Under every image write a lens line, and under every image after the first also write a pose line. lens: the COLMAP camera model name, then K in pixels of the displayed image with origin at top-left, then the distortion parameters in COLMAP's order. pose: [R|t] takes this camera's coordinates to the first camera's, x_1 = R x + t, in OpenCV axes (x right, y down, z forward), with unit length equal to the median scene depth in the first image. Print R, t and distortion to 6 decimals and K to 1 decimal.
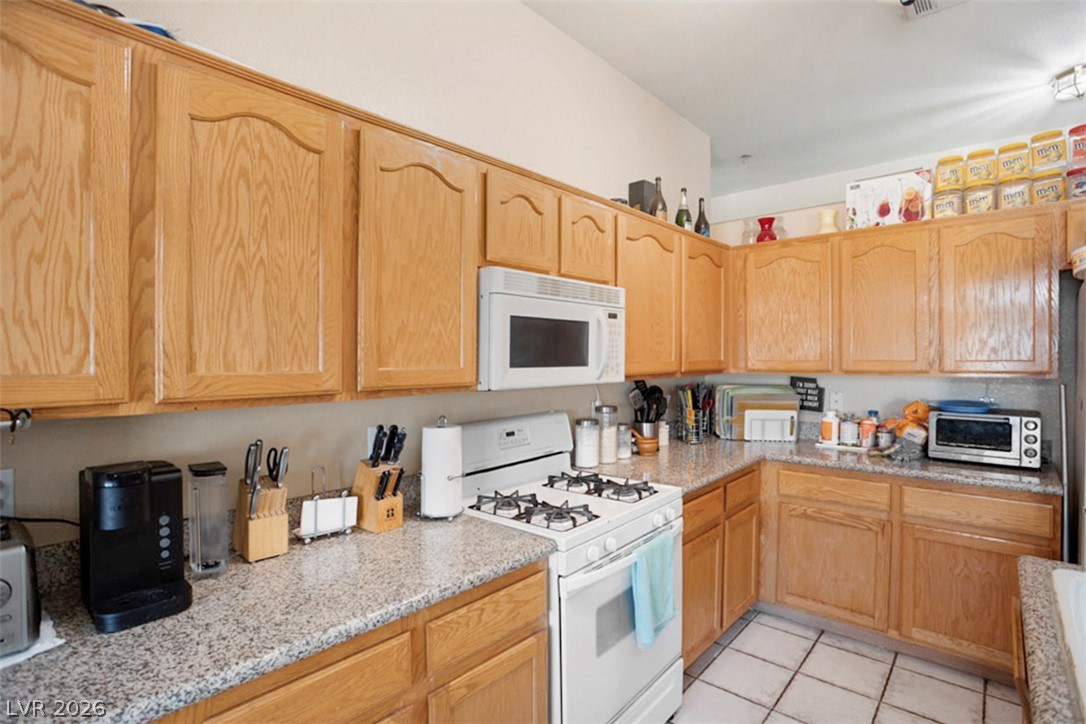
lens RADIAL K [[535.0, 0, 548.0], [0, 535.0, 358.9], [0, 0, 1]] dist [-0.064689, 0.026223]
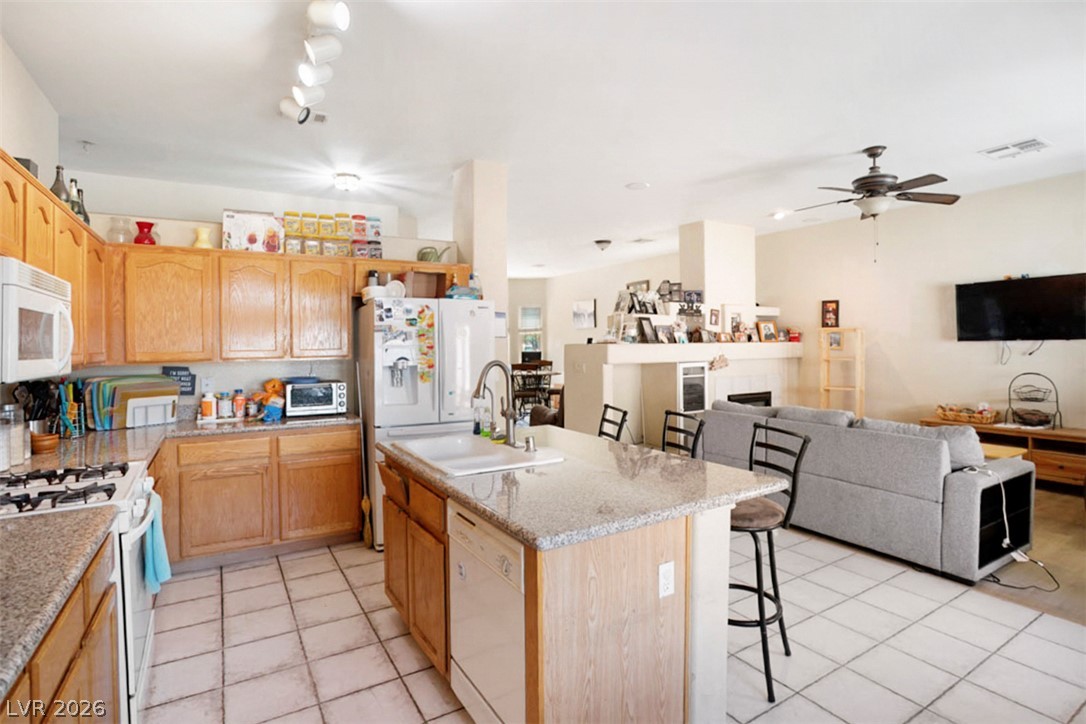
lens RADIAL K [[535.0, 0, 548.0], [0, 535.0, 358.9], [0, 0, 1]] dist [-0.064689, 0.026223]
pose [[0.301144, -0.027092, 0.953194, -0.418869], [0.016080, 0.999598, 0.023331, 0.005217], [-0.953443, 0.008302, 0.301459, -0.136659]]
